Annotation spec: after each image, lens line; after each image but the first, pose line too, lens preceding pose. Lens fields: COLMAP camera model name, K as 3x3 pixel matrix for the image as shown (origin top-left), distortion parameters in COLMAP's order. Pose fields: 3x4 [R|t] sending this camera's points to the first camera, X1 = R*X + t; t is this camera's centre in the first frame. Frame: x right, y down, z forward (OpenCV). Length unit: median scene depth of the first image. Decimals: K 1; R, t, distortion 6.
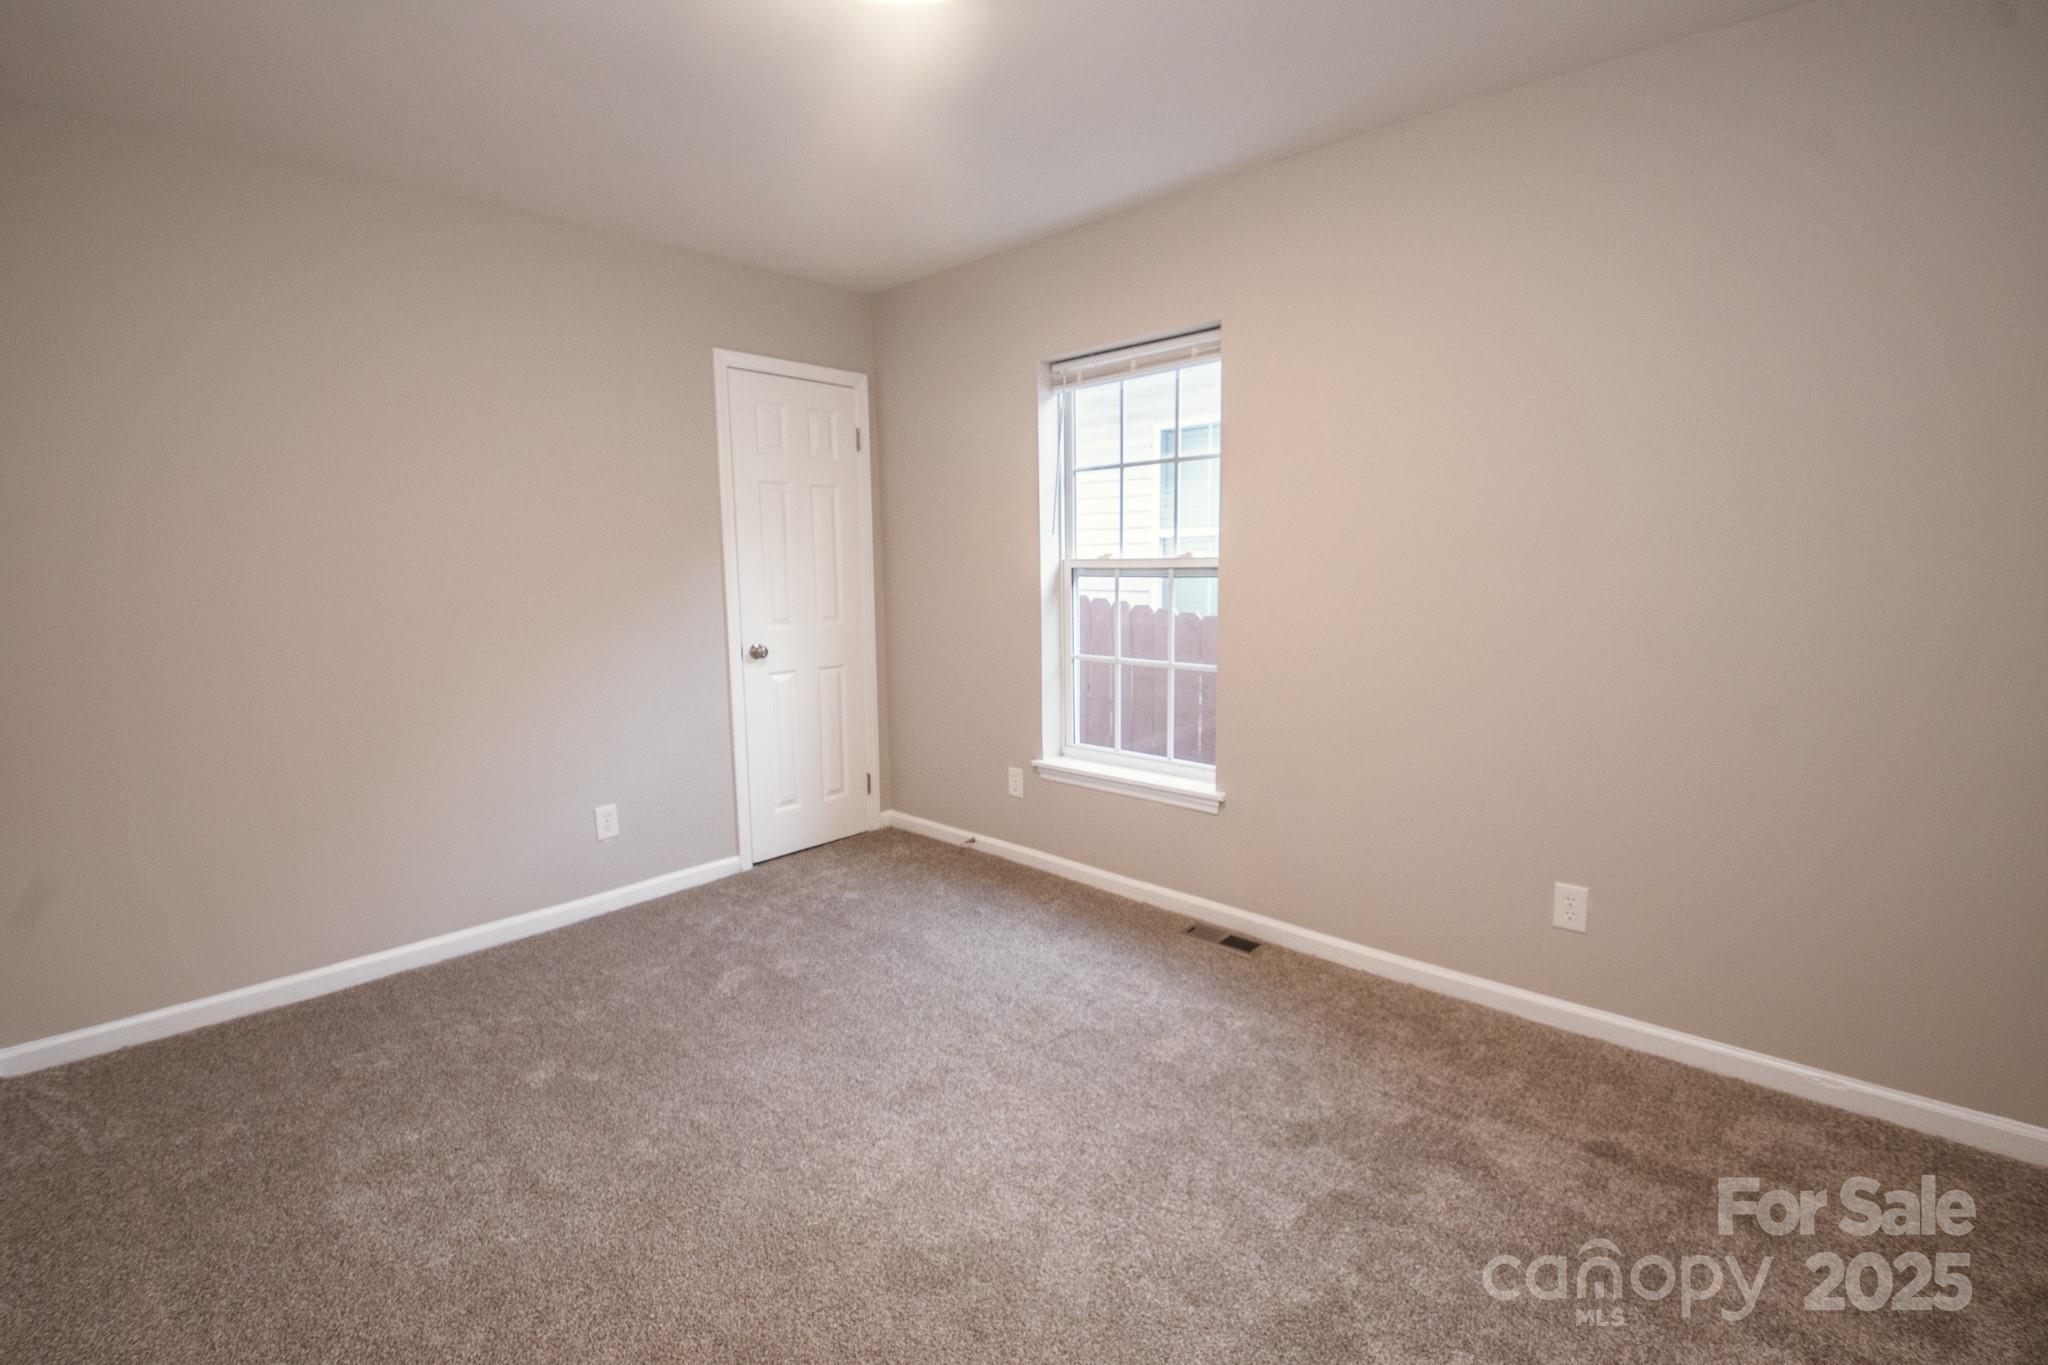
lens RADIAL K [[906.2, 0, 1020.0], [0, 906.2, 685.5], [0, 0, 1]] dist [0.019207, -0.024952]
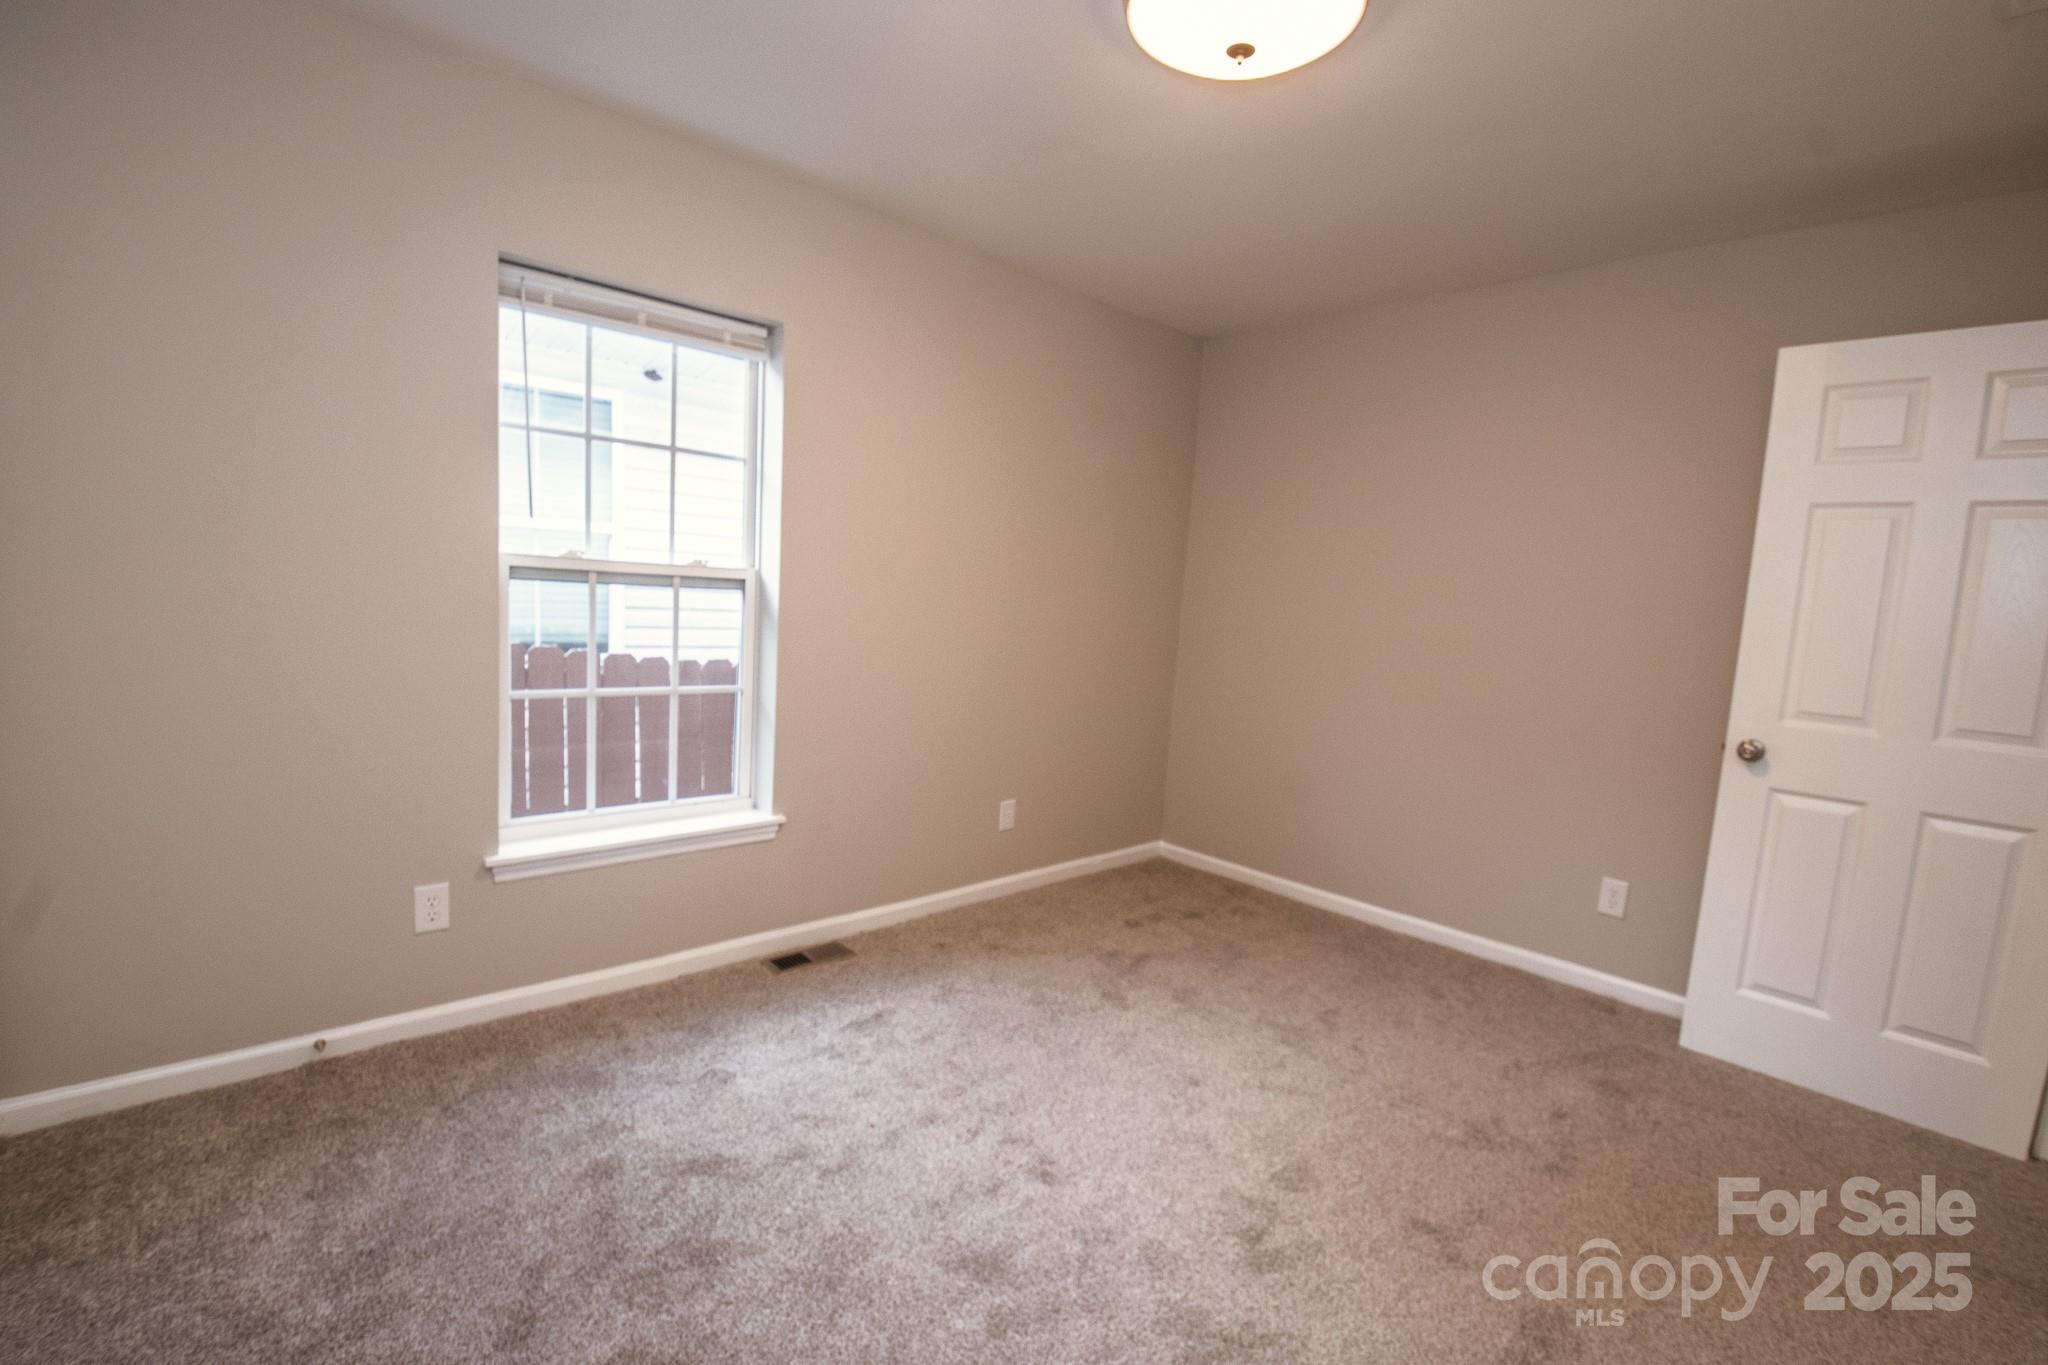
lens RADIAL K [[906.2, 0, 1020.0], [0, 906.2, 685.5], [0, 0, 1]] dist [0.019207, -0.024952]
pose [[0.069734, -0.091073, 0.993400, -0.665552], [0.071627, 0.993711, 0.086073, -0.078160], [-0.994991, 0.065152, 0.075818, 0.623968]]
